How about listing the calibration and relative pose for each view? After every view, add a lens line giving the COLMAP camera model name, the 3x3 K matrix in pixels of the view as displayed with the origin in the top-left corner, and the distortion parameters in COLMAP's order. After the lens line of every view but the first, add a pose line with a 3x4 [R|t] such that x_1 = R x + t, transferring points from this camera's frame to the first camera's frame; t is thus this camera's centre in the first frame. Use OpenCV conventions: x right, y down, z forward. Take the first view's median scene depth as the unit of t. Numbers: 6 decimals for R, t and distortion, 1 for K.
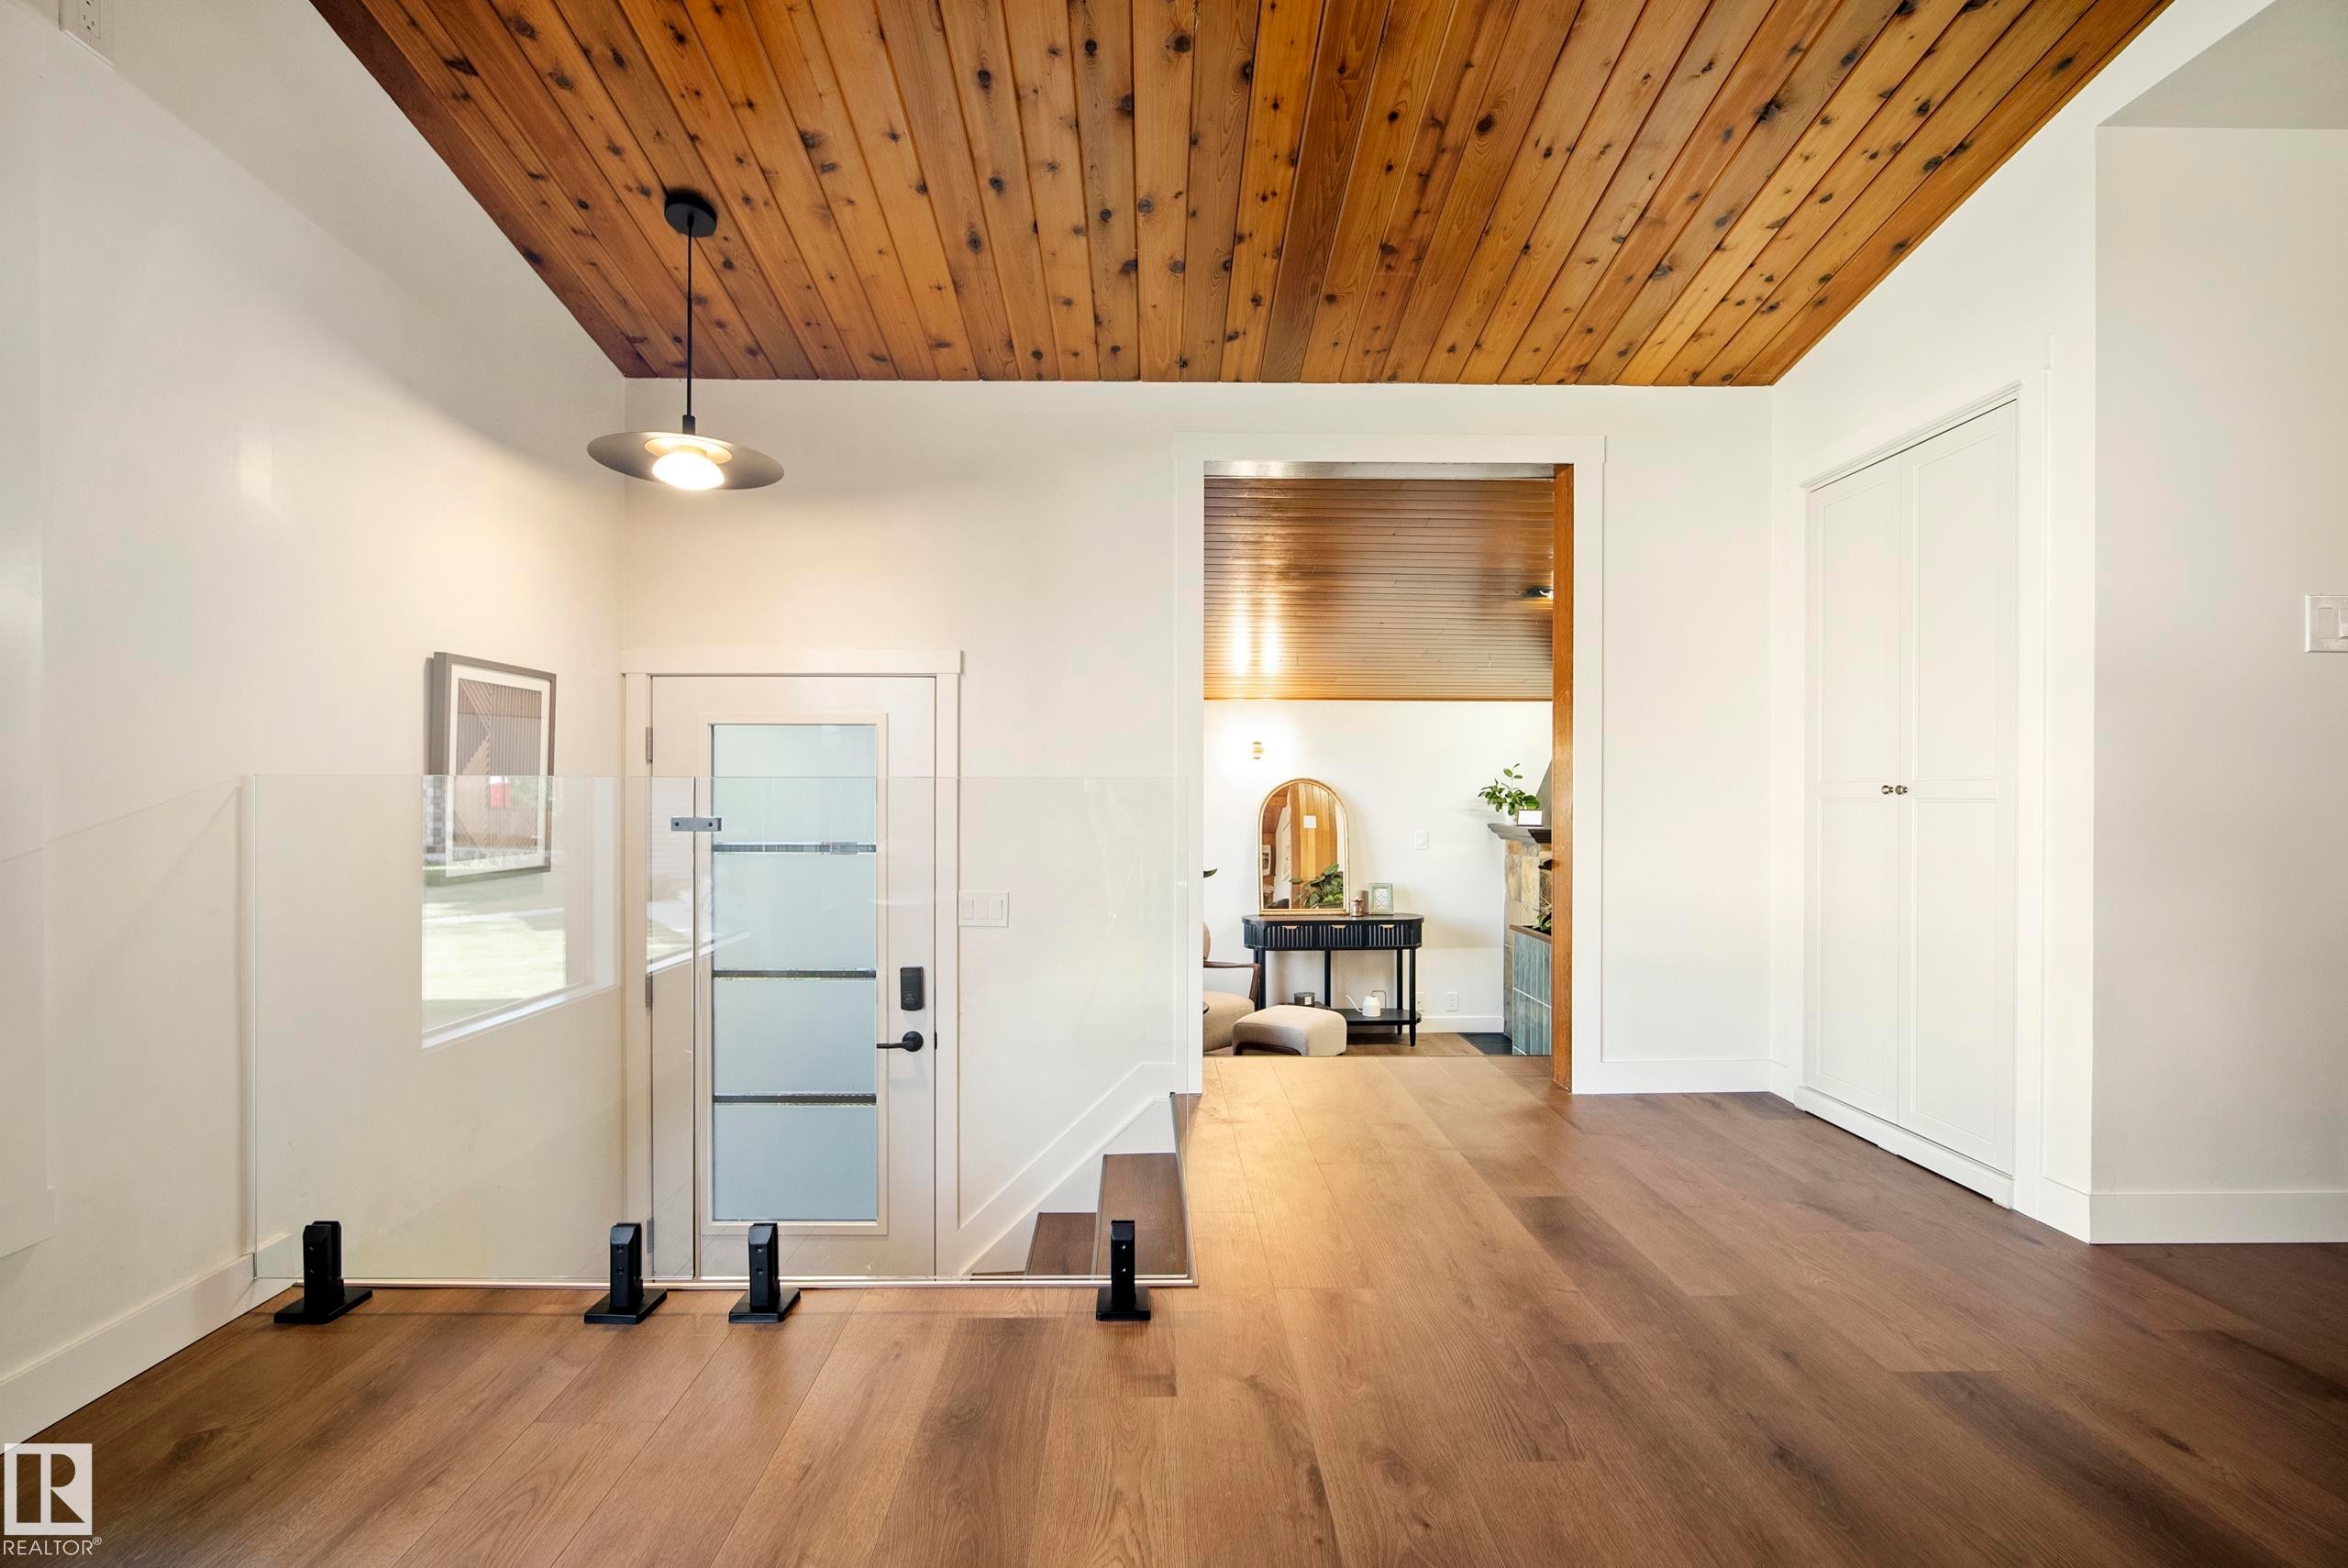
lens RADIAL K [[1033.5, 0, 1166.1], [0, 1033.5, 796.1], [0, 0, 1]] dist [-0.001428, 0.001167]
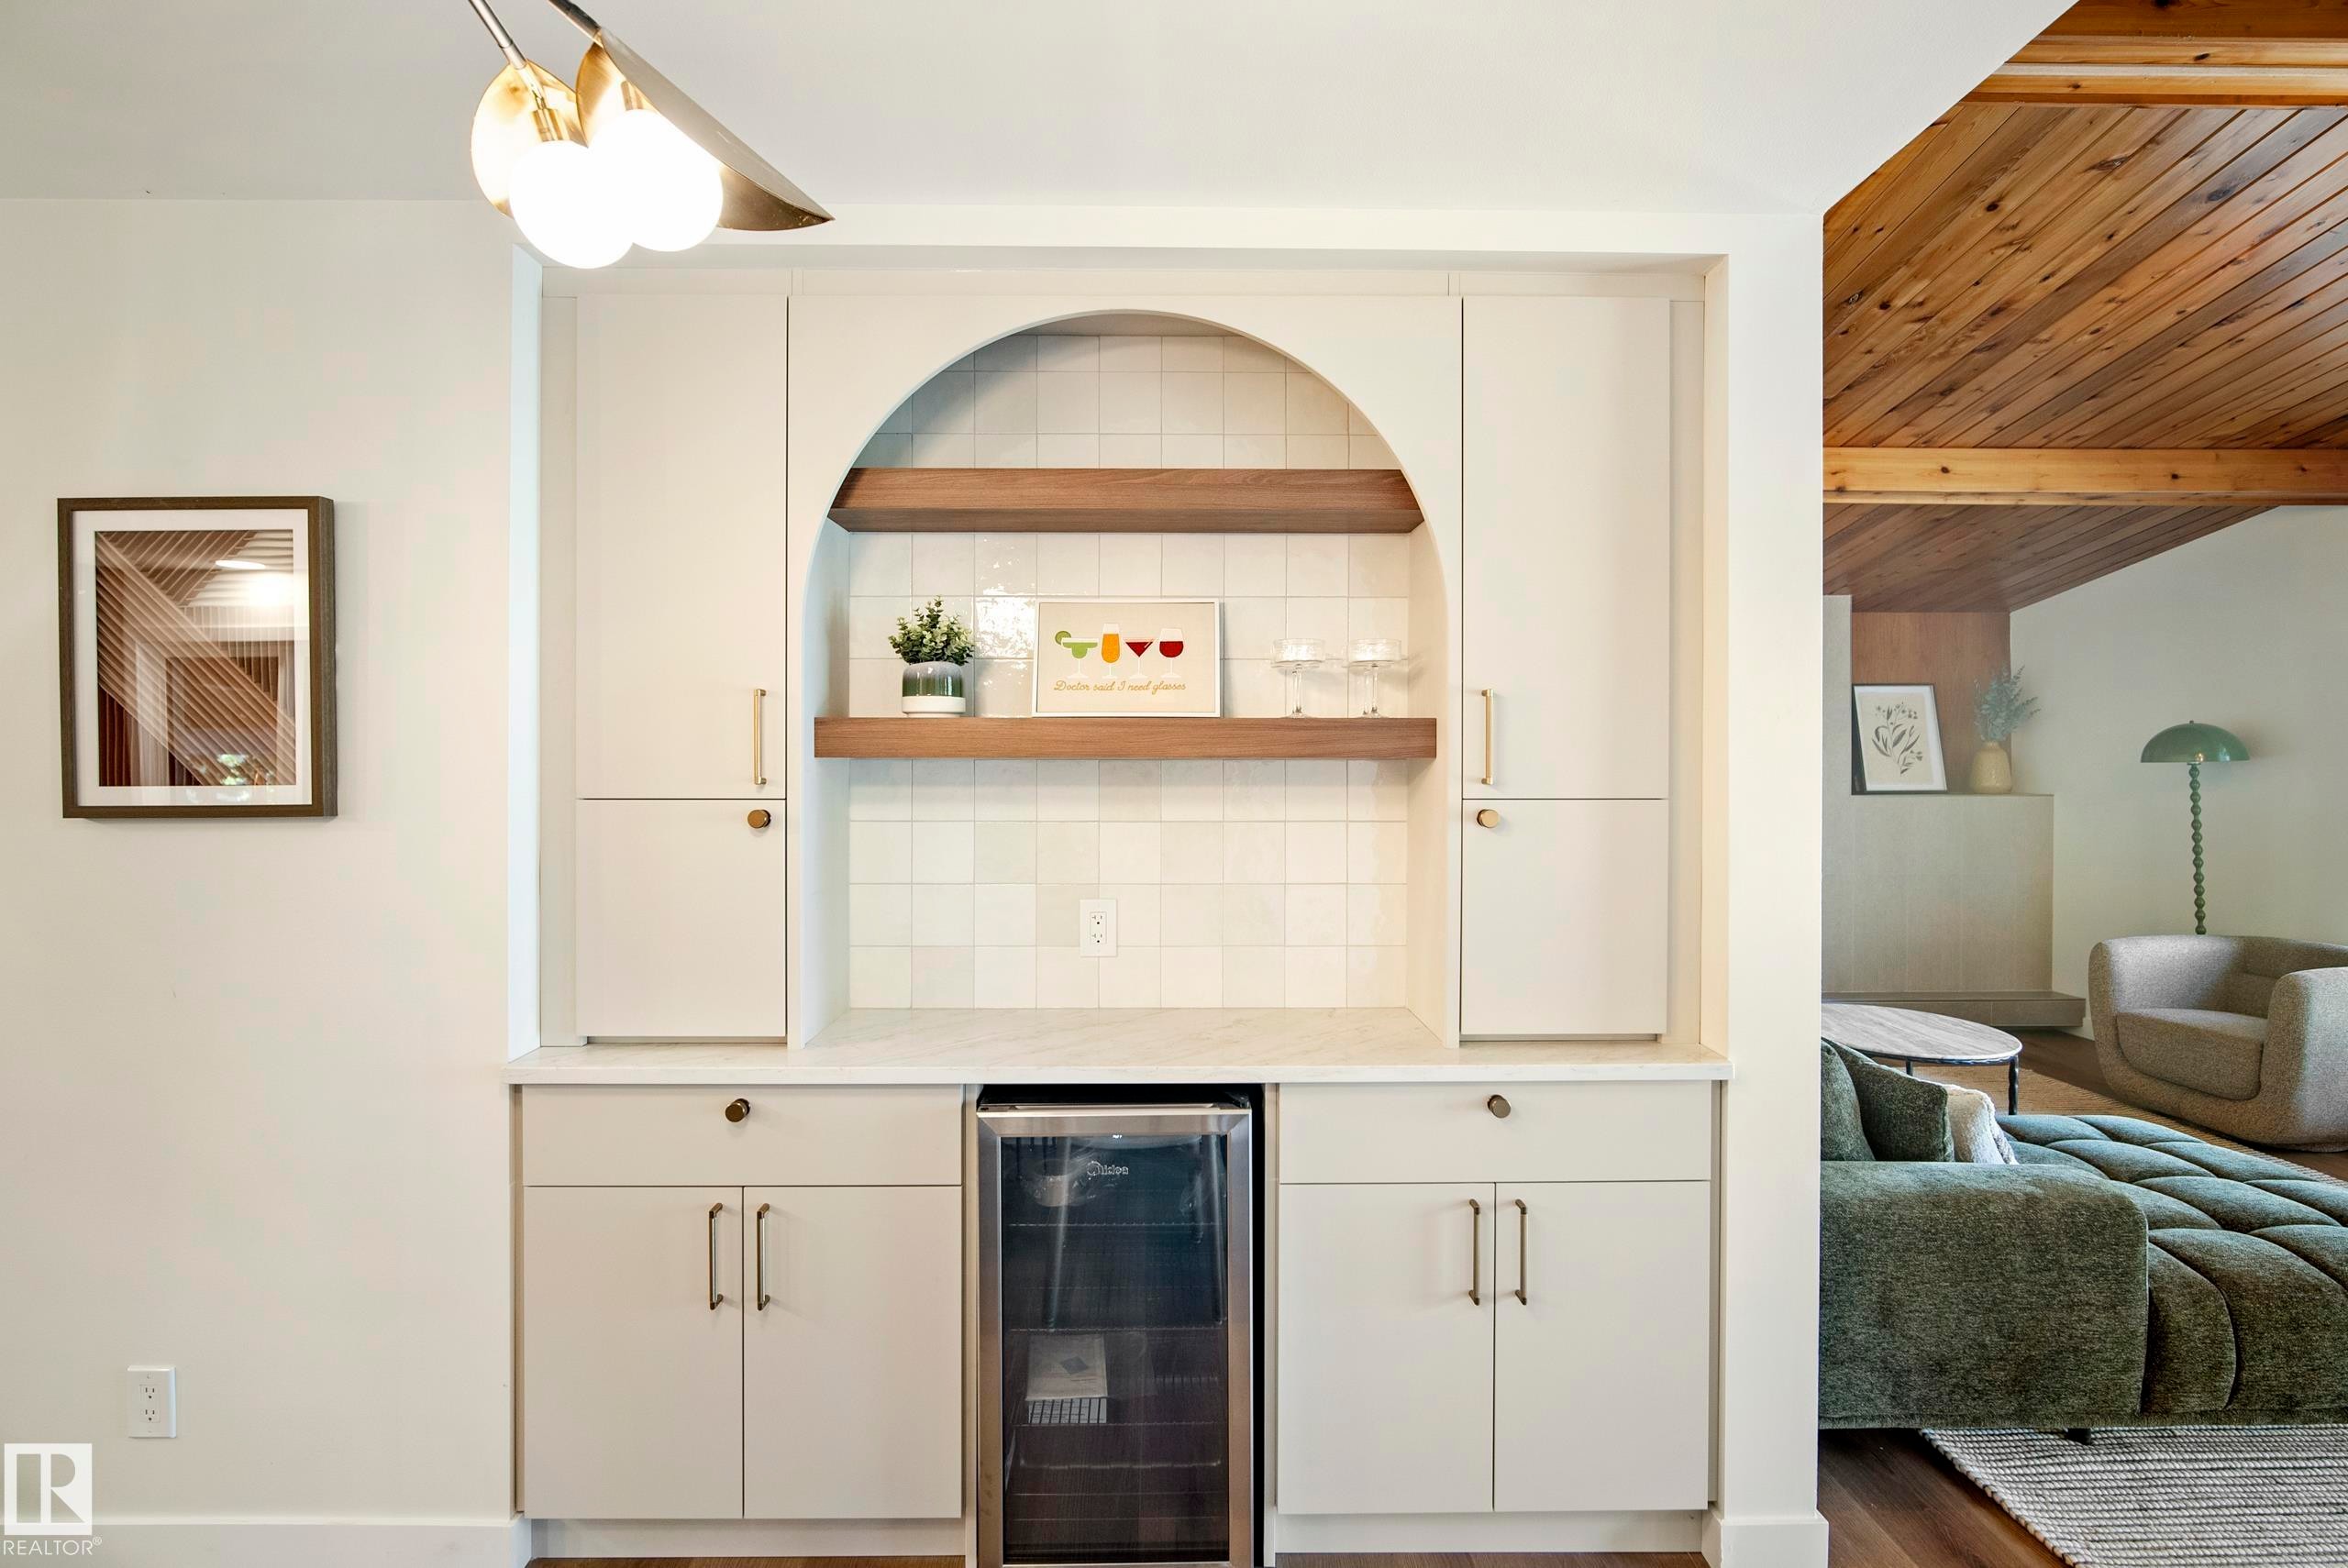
lens RADIAL K [[1023.6, 0, 1169.1], [0, 1023.6, 777.0], [0, 0, 1]] dist [-0.015731, 0.004331]
pose [[-0.013920, 0.010291, -0.999850, 0.000437], [-0.000920, 0.999946, 0.010305, 0.040275], [0.999903, 0.001063, -0.013910, 1.437256]]
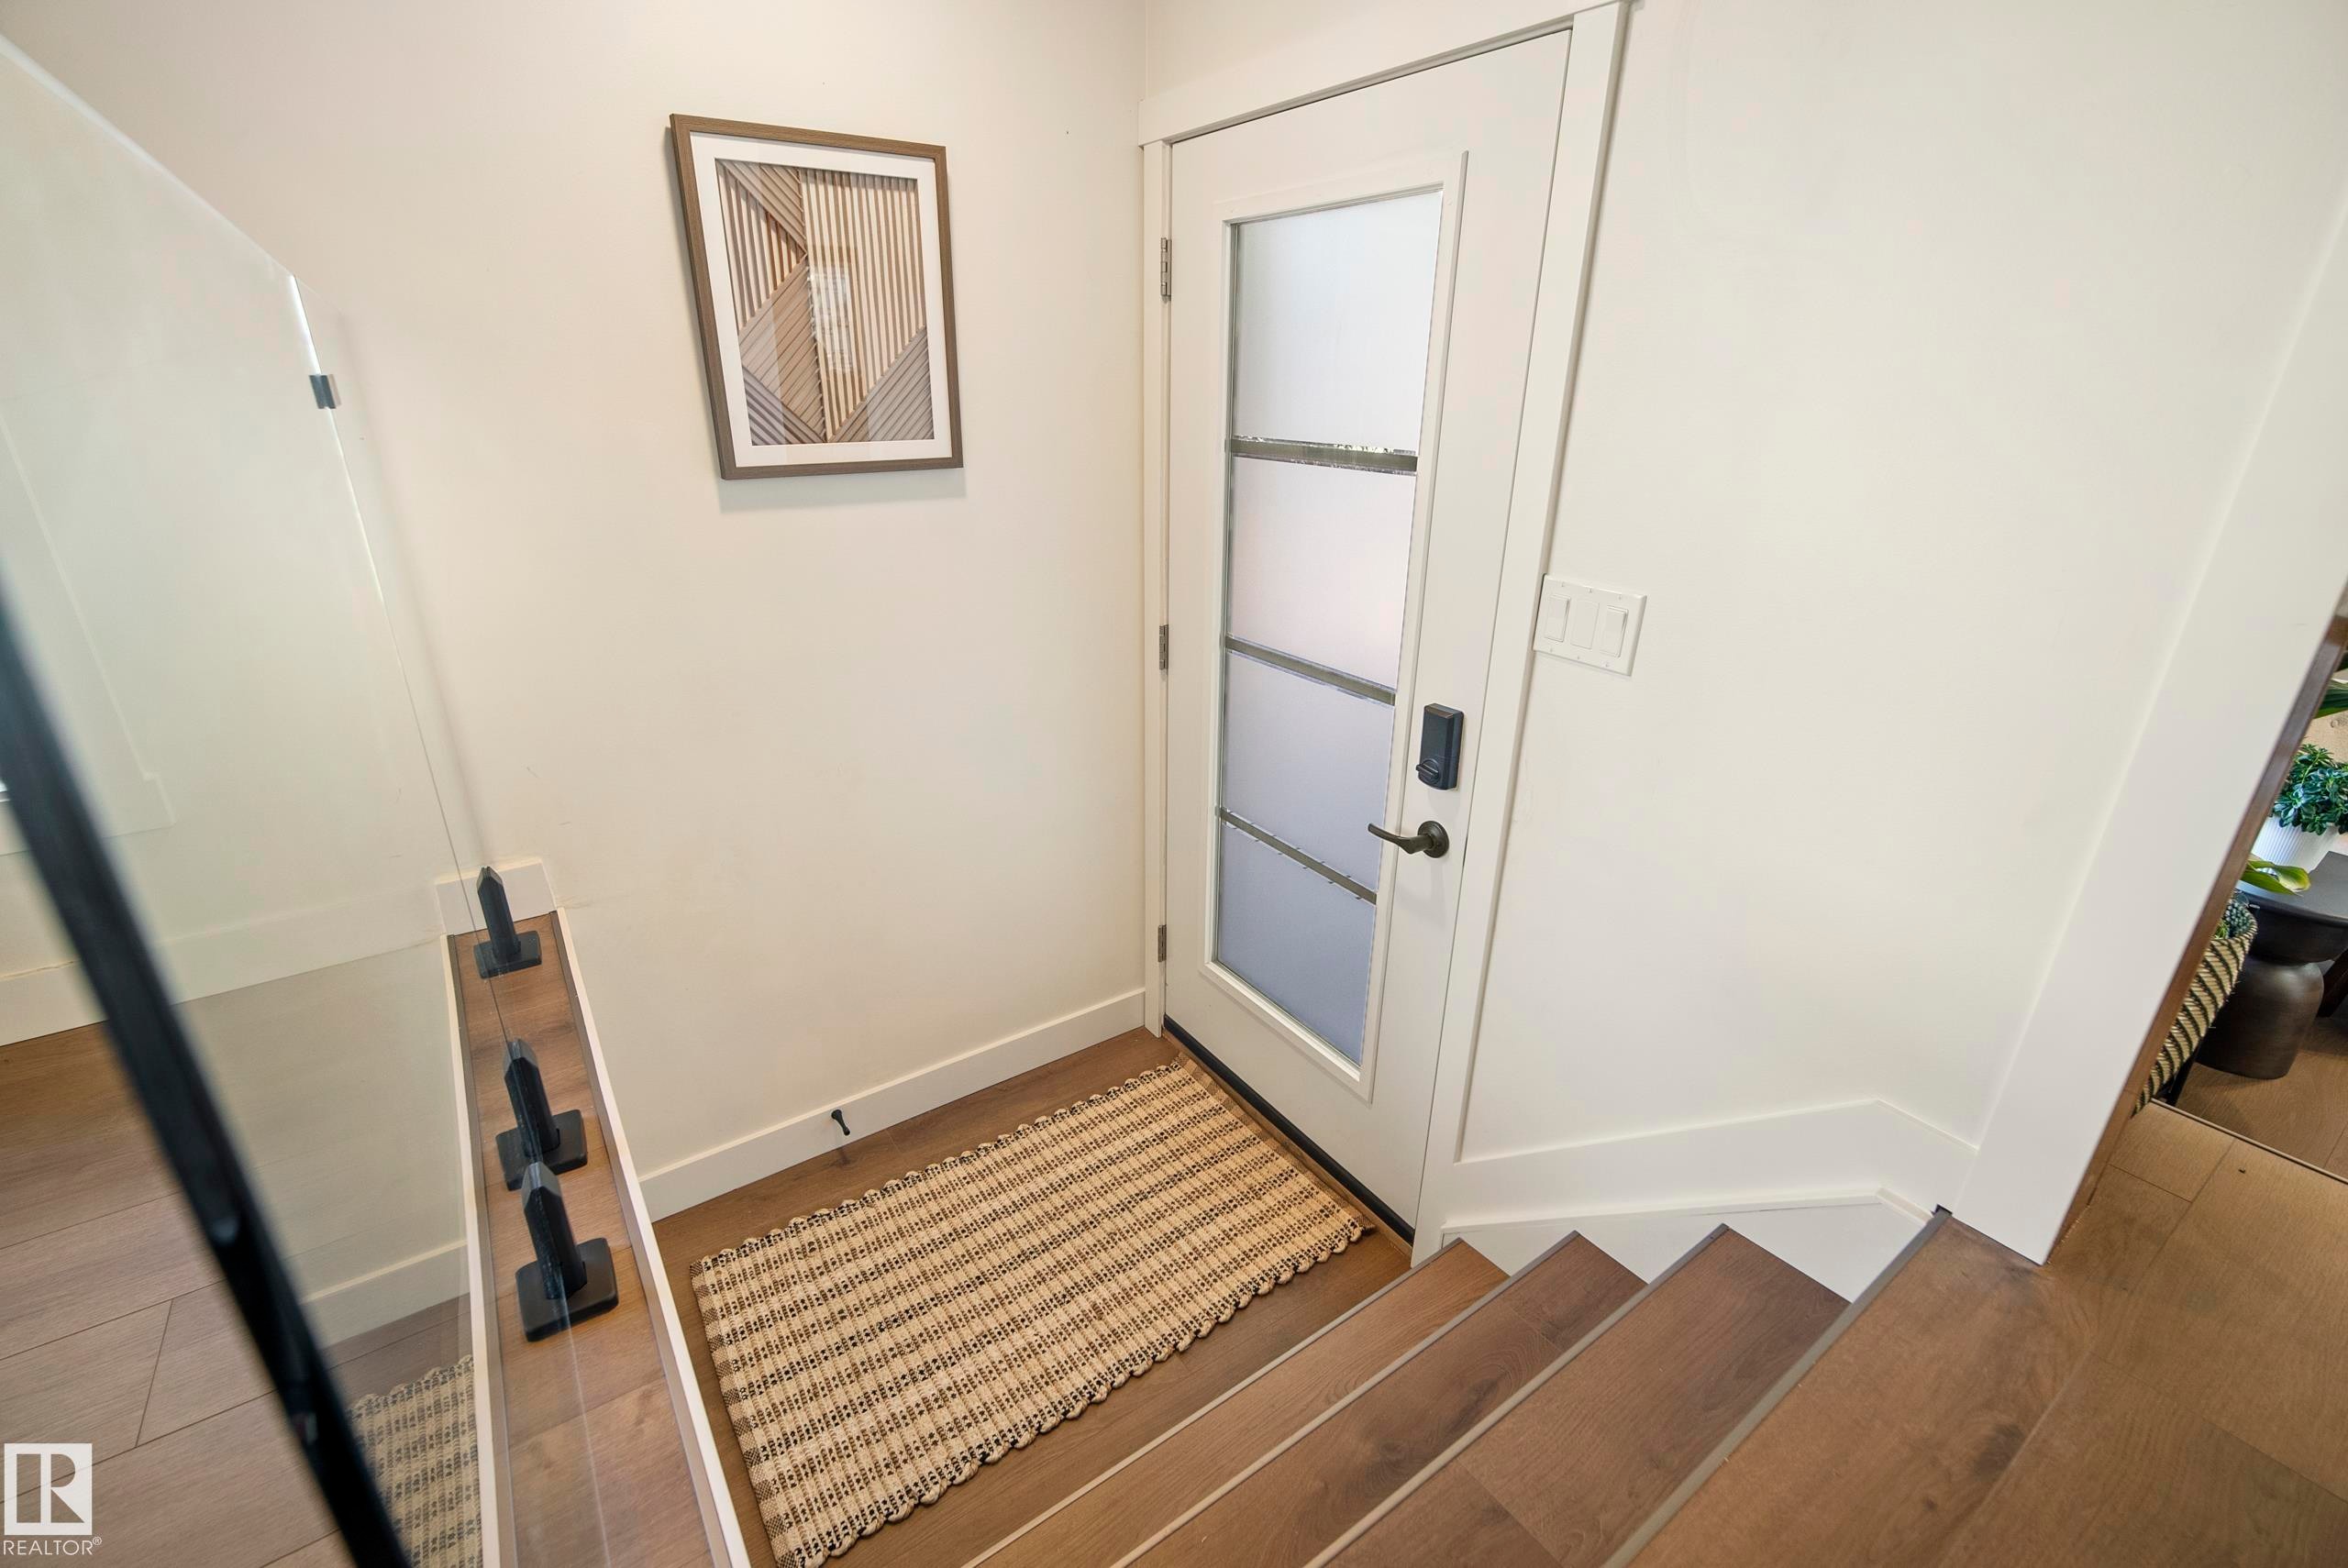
lens RADIAL K [[1033.5, 0, 1166.1], [0, 1033.5, 796.1], [0, 0, 1]] dist [-0.001428, 0.001167]
pose [[0.556031, 0.317097, -0.768296, 0.099091], [-0.005653, 0.925786, 0.378006, 0.011033], [0.831142, -0.205840, 0.516558, 0.670032]]
